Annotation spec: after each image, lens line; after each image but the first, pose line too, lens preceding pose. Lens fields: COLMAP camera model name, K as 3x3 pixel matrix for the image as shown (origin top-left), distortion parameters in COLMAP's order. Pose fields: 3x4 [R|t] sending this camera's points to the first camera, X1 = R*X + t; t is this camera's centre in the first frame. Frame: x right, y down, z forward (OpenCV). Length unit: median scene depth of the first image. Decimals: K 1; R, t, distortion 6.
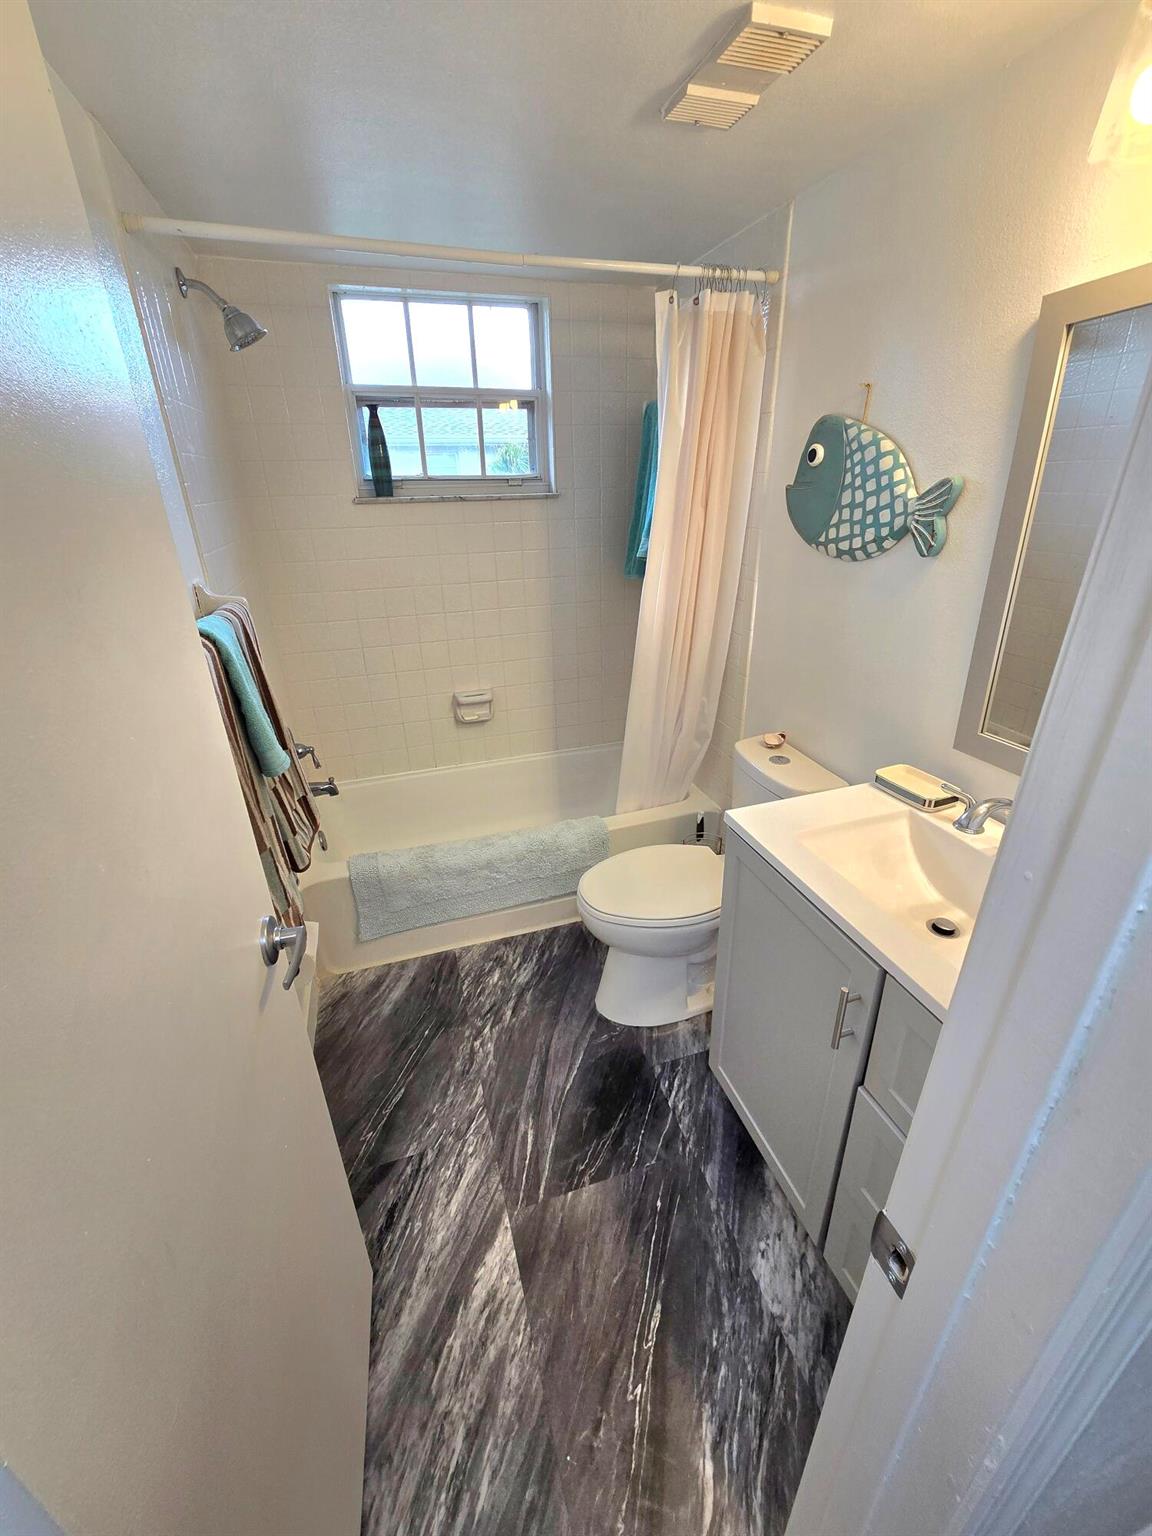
lens RADIAL K [[628.8, 0, 588.4], [0, 628.8, 762.5], [0, 0, 1]] dist [-0.003075, 0.002057]
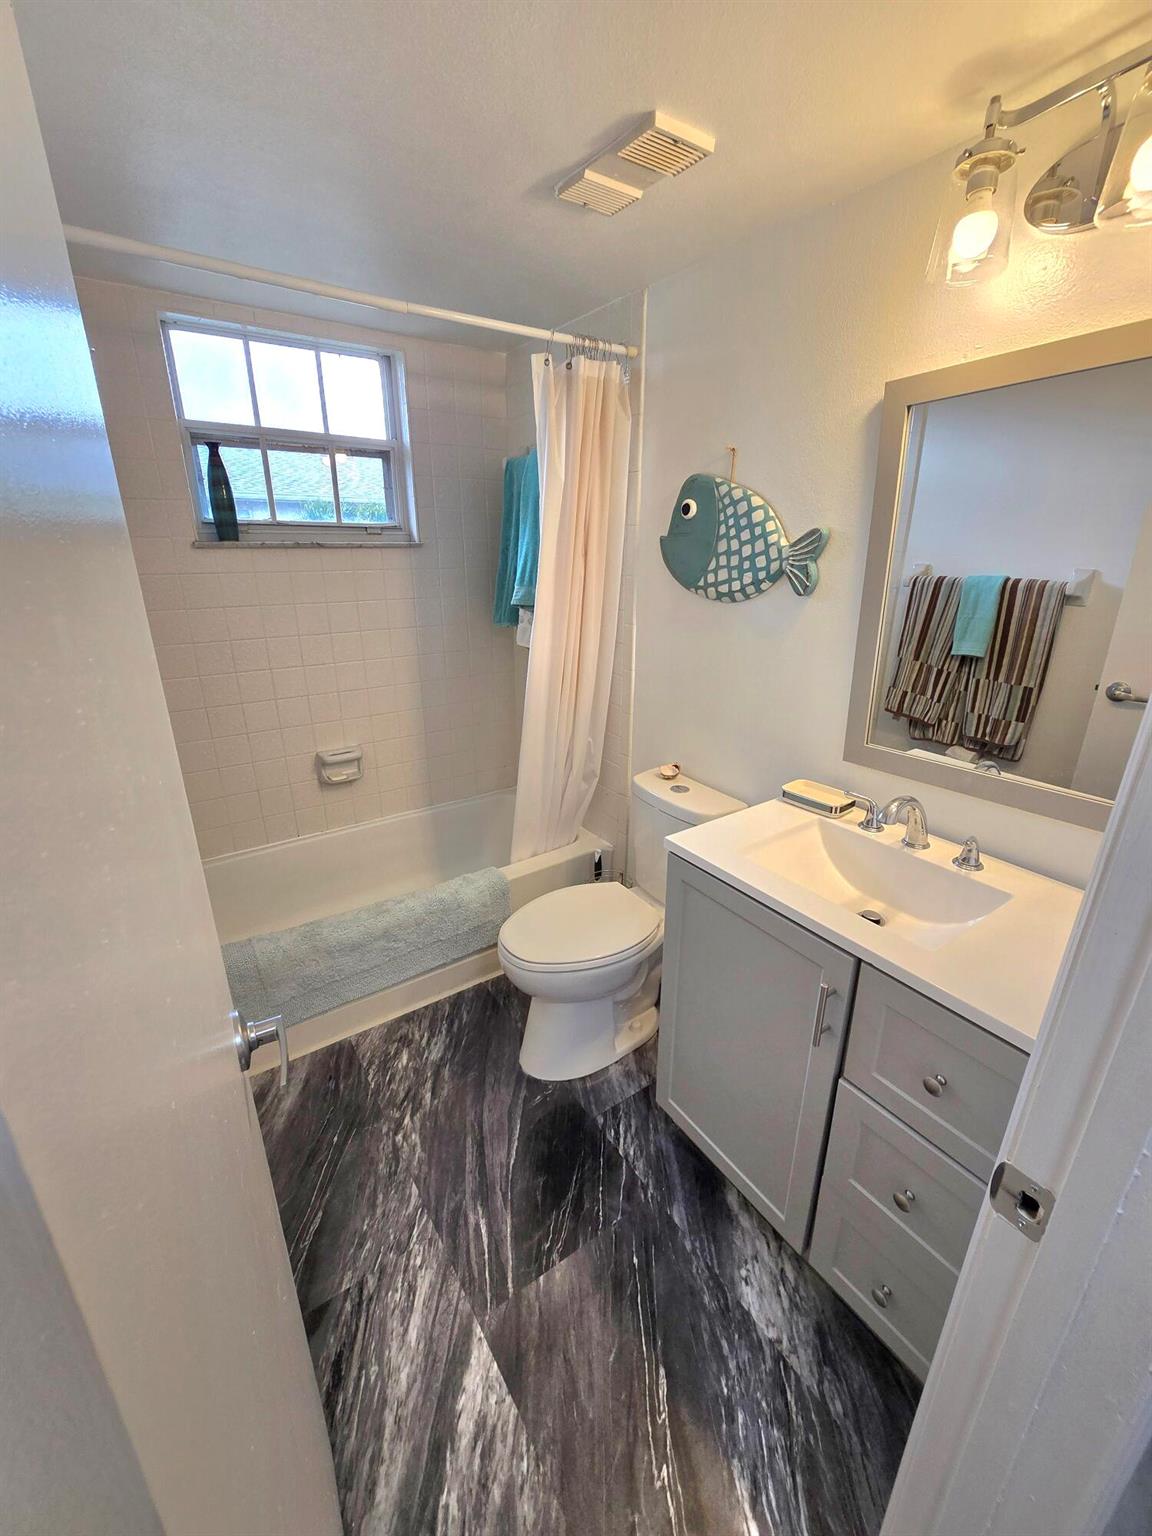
lens RADIAL K [[628.8, 0, 576.1], [0, 628.8, 767.4], [0, 0, 1]] dist [-0.003075, 0.002057]
pose [[0.958216, -0.075701, 0.275845, -0.163634], [0.098809, 0.992582, -0.070838, 0.018957], [-0.268436, 0.095134, 0.958588, 0.039382]]
